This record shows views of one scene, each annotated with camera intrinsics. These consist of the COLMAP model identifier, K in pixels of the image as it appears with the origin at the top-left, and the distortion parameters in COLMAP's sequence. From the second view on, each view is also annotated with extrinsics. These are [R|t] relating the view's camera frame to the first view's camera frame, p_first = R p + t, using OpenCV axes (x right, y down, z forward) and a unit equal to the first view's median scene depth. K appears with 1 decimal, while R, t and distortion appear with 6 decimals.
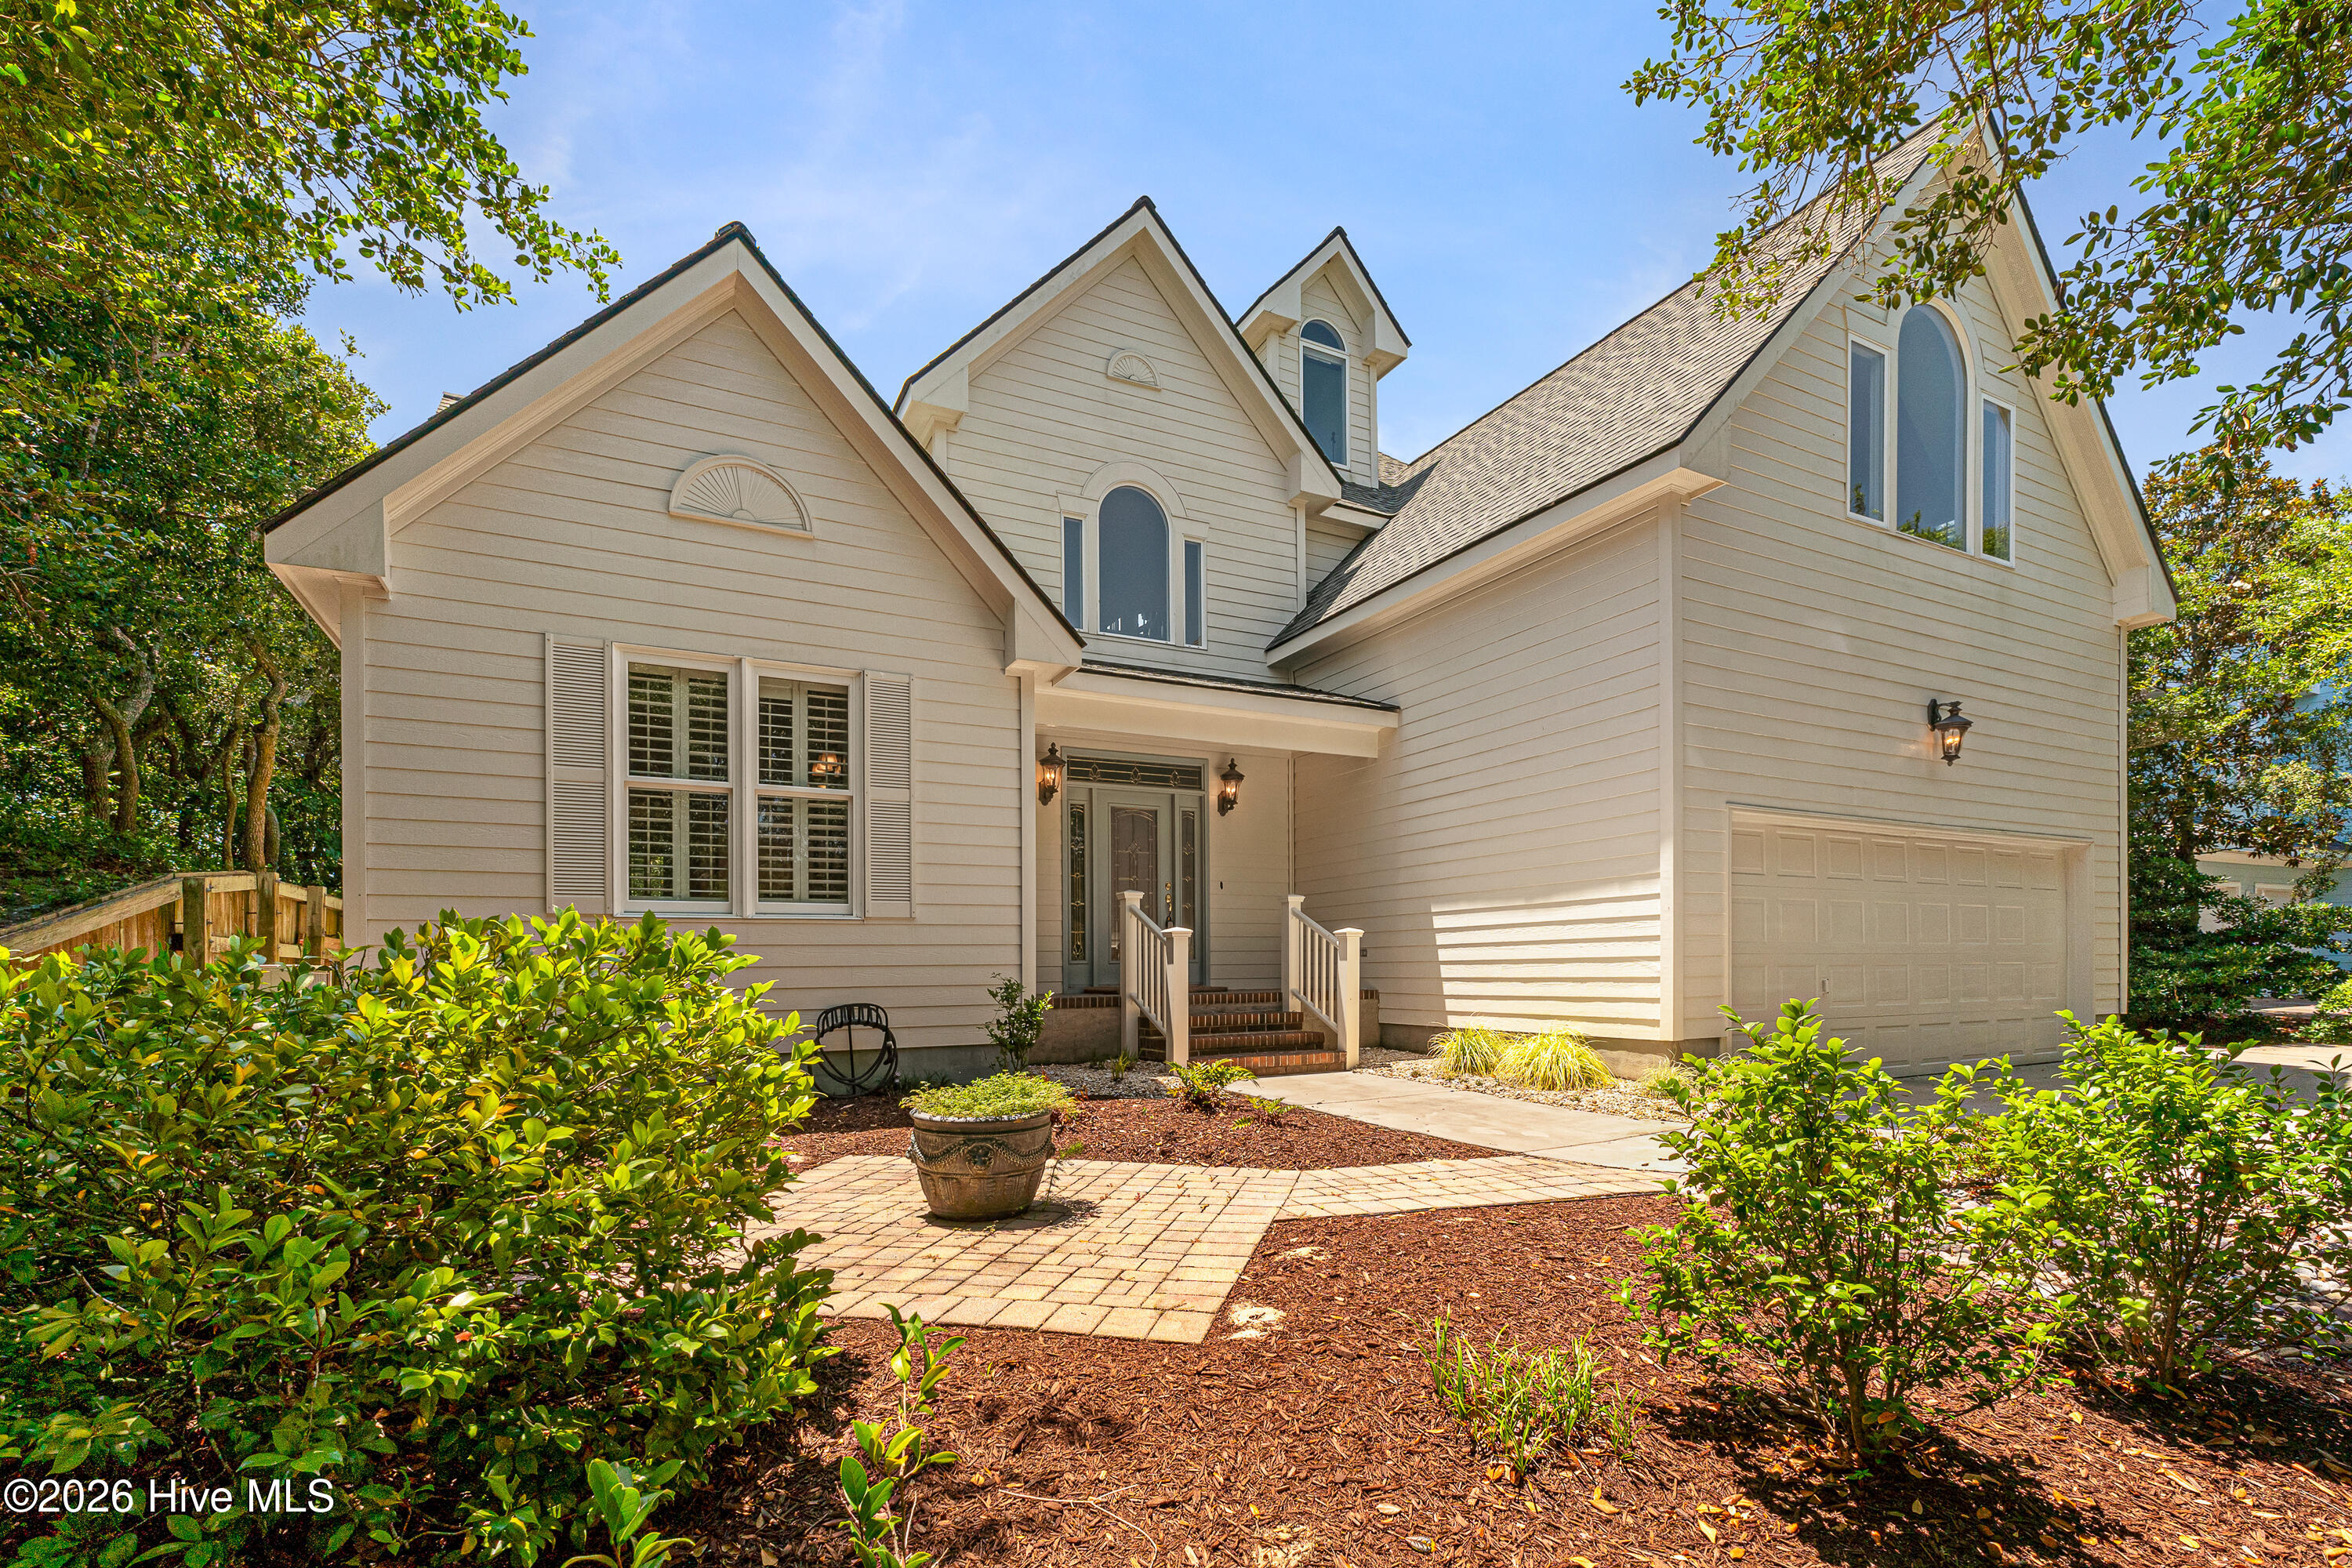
lens RADIAL K [[1037.2, 0, 1134.5], [0, 1037.2, 968.6], [0, 0, 1]] dist [-0.001967, -0.000097]
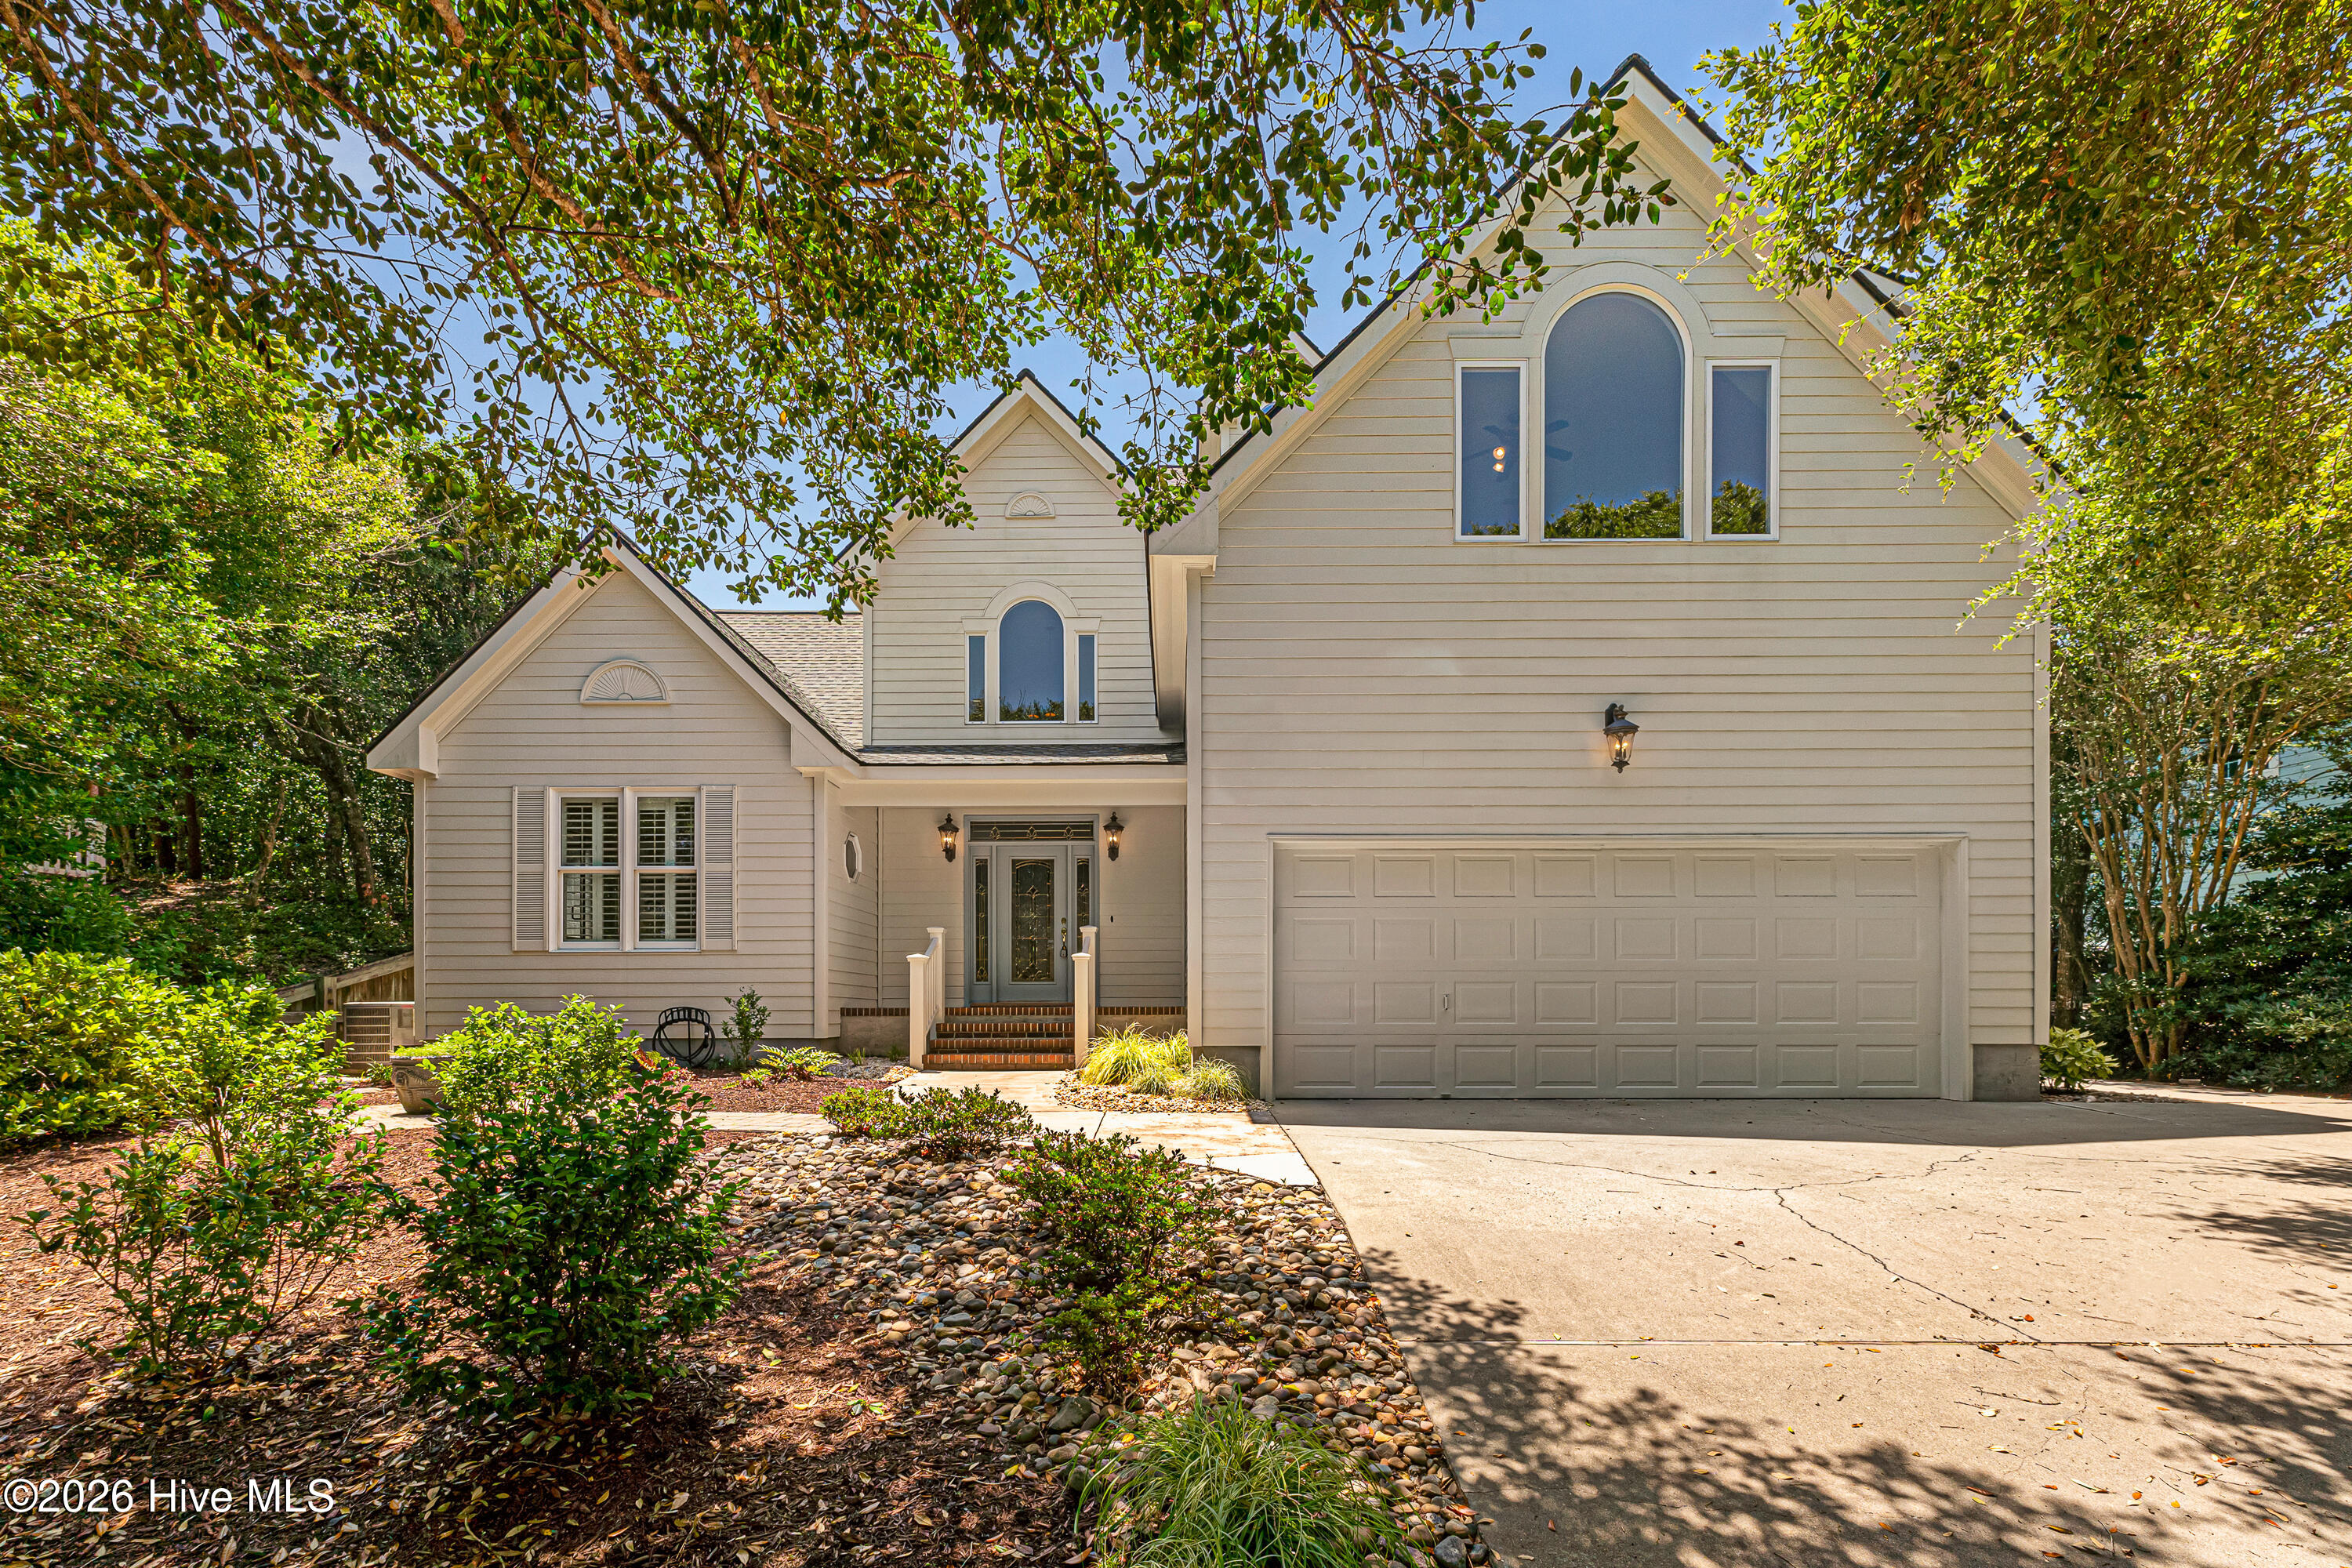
lens RADIAL K [[1037.2, 0, 1216.9], [0, 1037.2, 987.8], [0, 0, 1]] dist [-0.001967, -0.000097]
pose [[0.897436, -0.000158, -0.441145, 0.780322], [-0.006550, 0.999885, -0.013684, 0.014574], [0.441097, 0.015170, 0.897331, -0.008806]]
